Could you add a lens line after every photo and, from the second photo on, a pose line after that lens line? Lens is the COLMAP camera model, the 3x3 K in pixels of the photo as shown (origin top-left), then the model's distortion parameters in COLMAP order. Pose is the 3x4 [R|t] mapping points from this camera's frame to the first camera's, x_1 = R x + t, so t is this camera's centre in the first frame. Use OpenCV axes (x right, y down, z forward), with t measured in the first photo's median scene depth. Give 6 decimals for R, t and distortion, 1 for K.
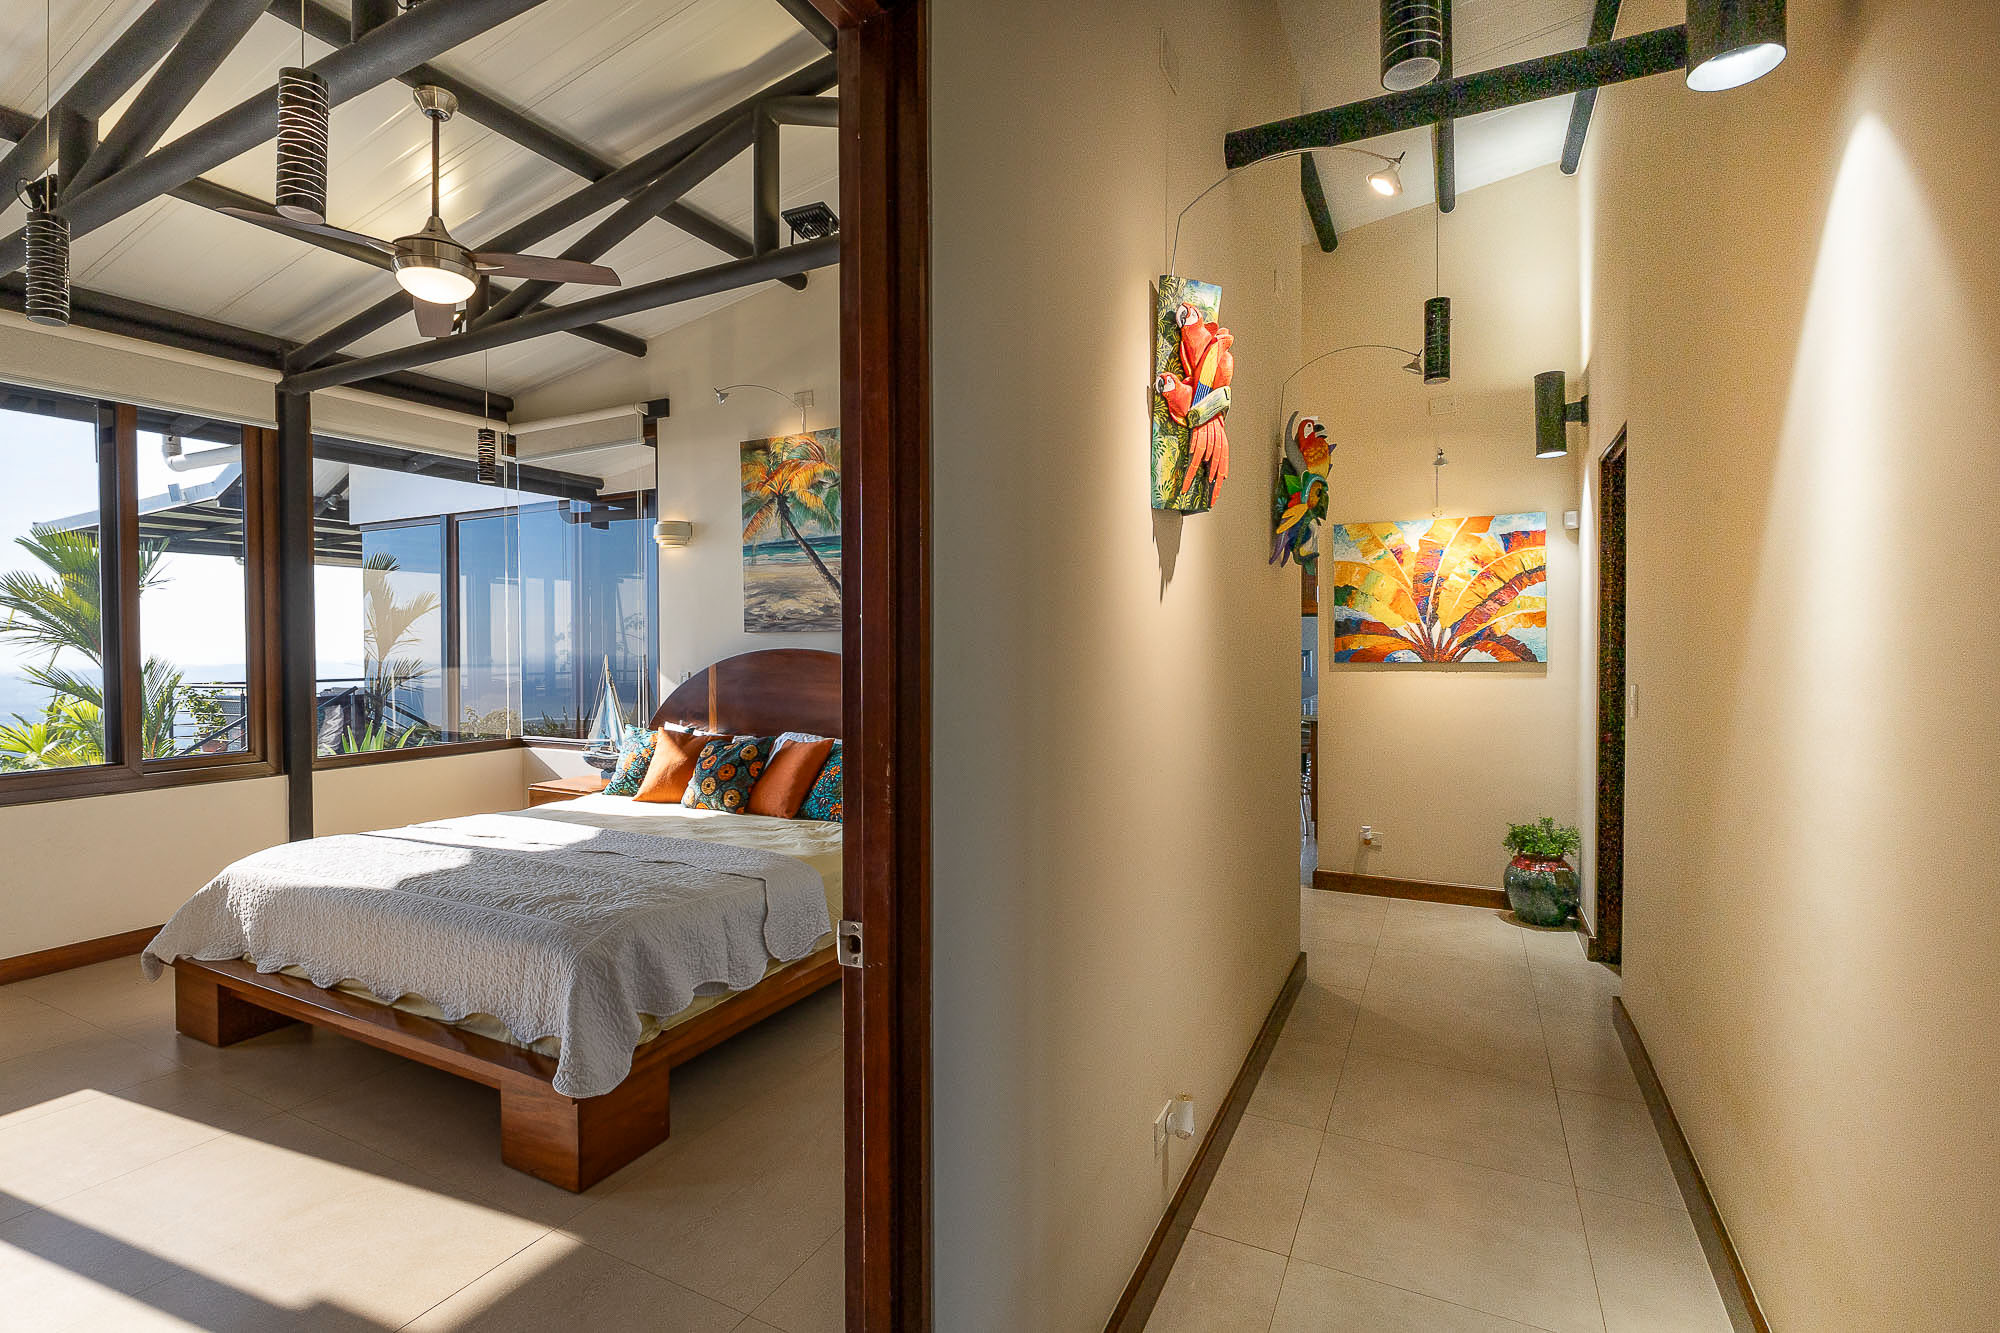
lens RADIAL K [[923.5, 0, 968.8], [0, 923.5, 655.5], [0, 0, 1]] dist [-0.001194, 0.000146]
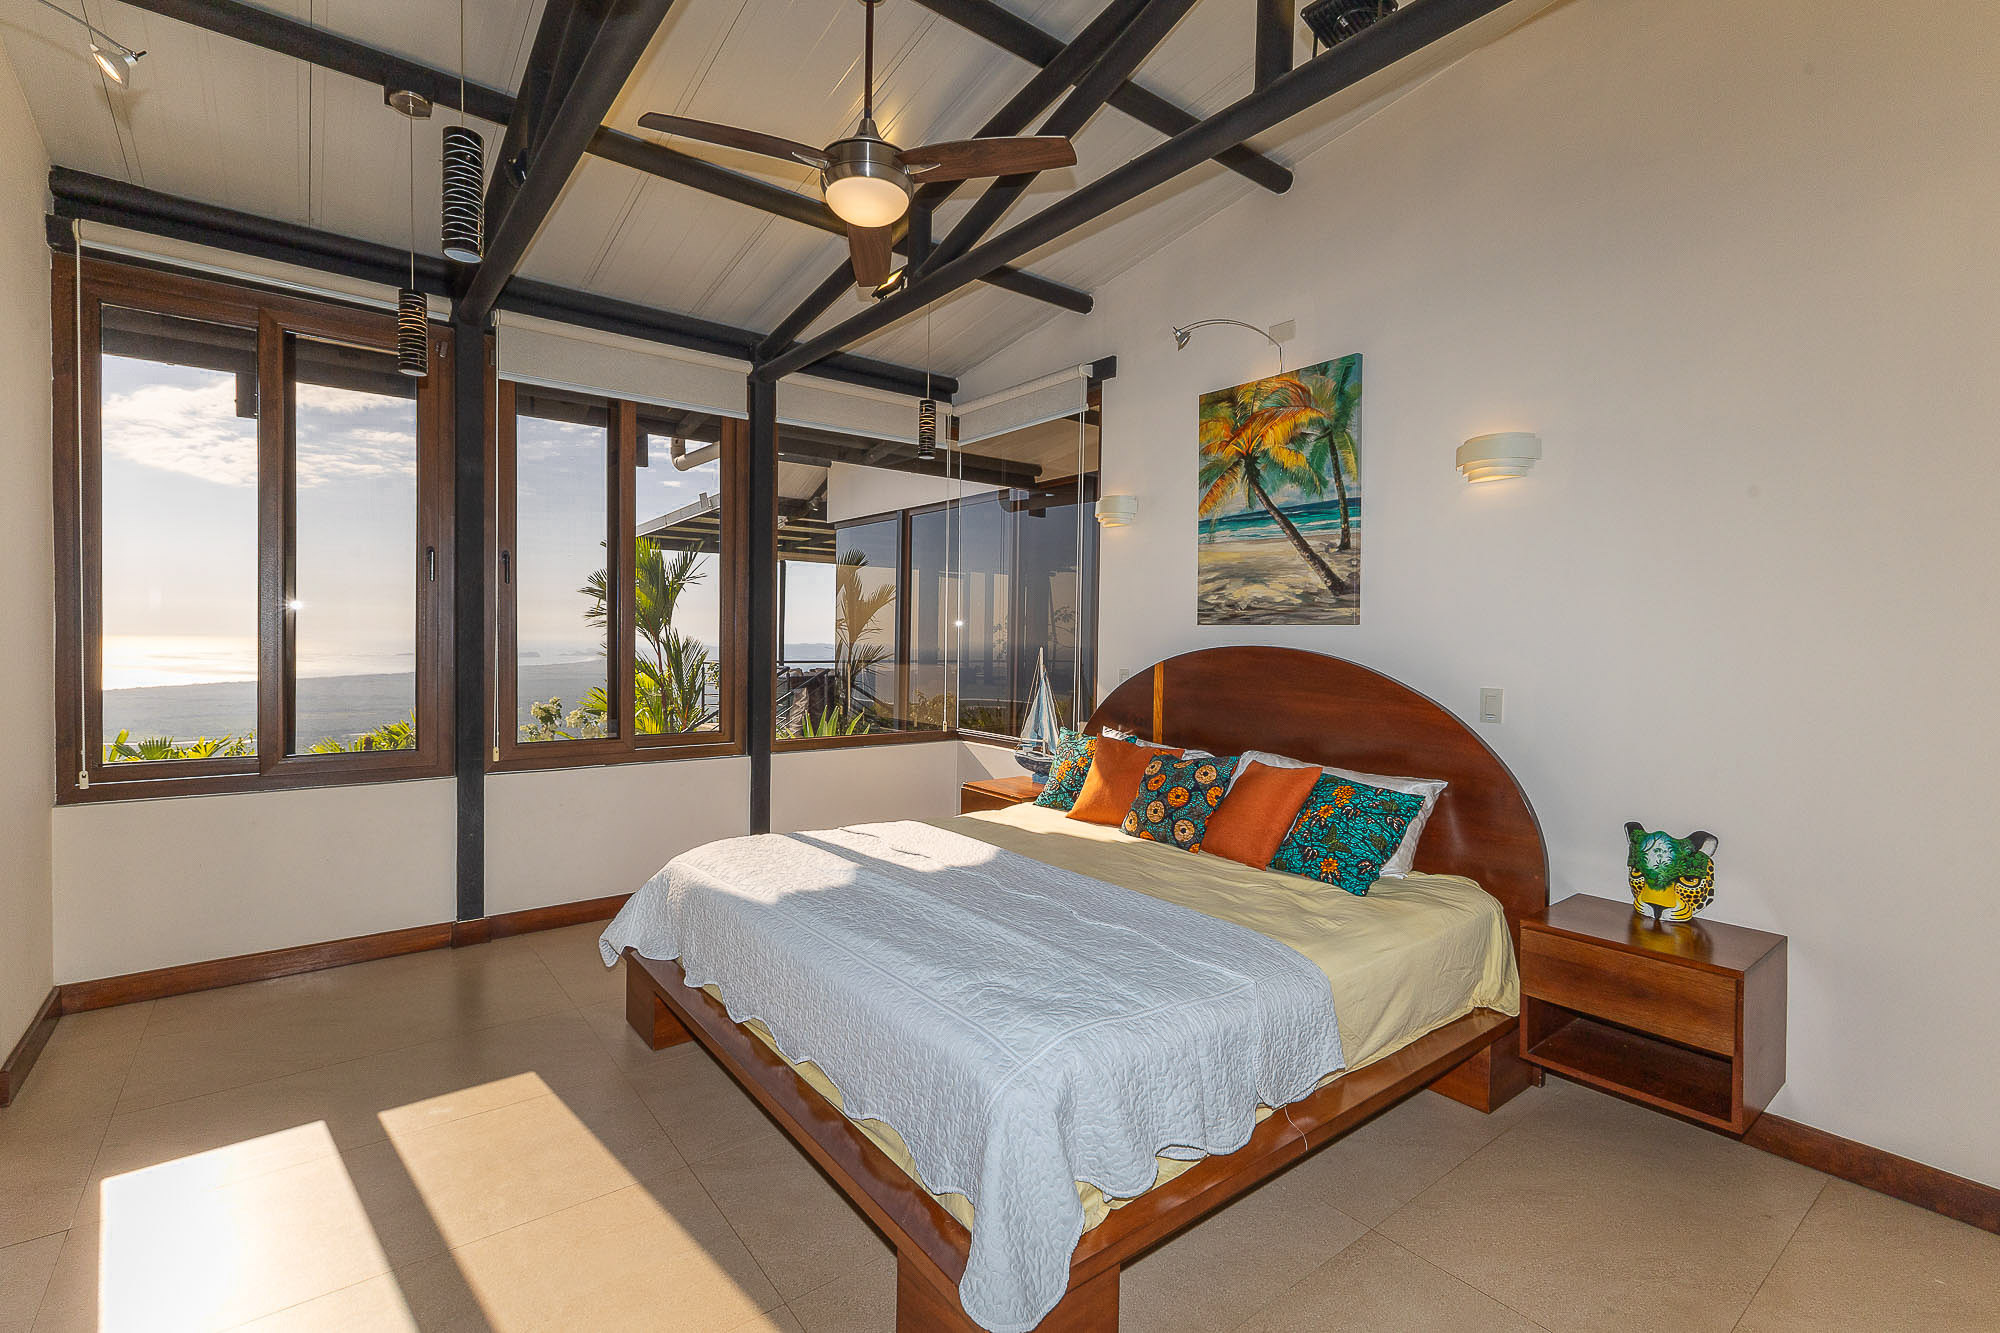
lens RADIAL K [[891.8, 0, 1000.0], [0, 891.8, 666.5], [0, 0, 1]] dist [0.000047, -0.000003]
pose [[0.914726, 0.033249, -0.402705, -0.080713], [-0.025352, 0.999368, 0.024928, -0.003035], [0.403279, -0.012593, 0.914991, 0.191630]]
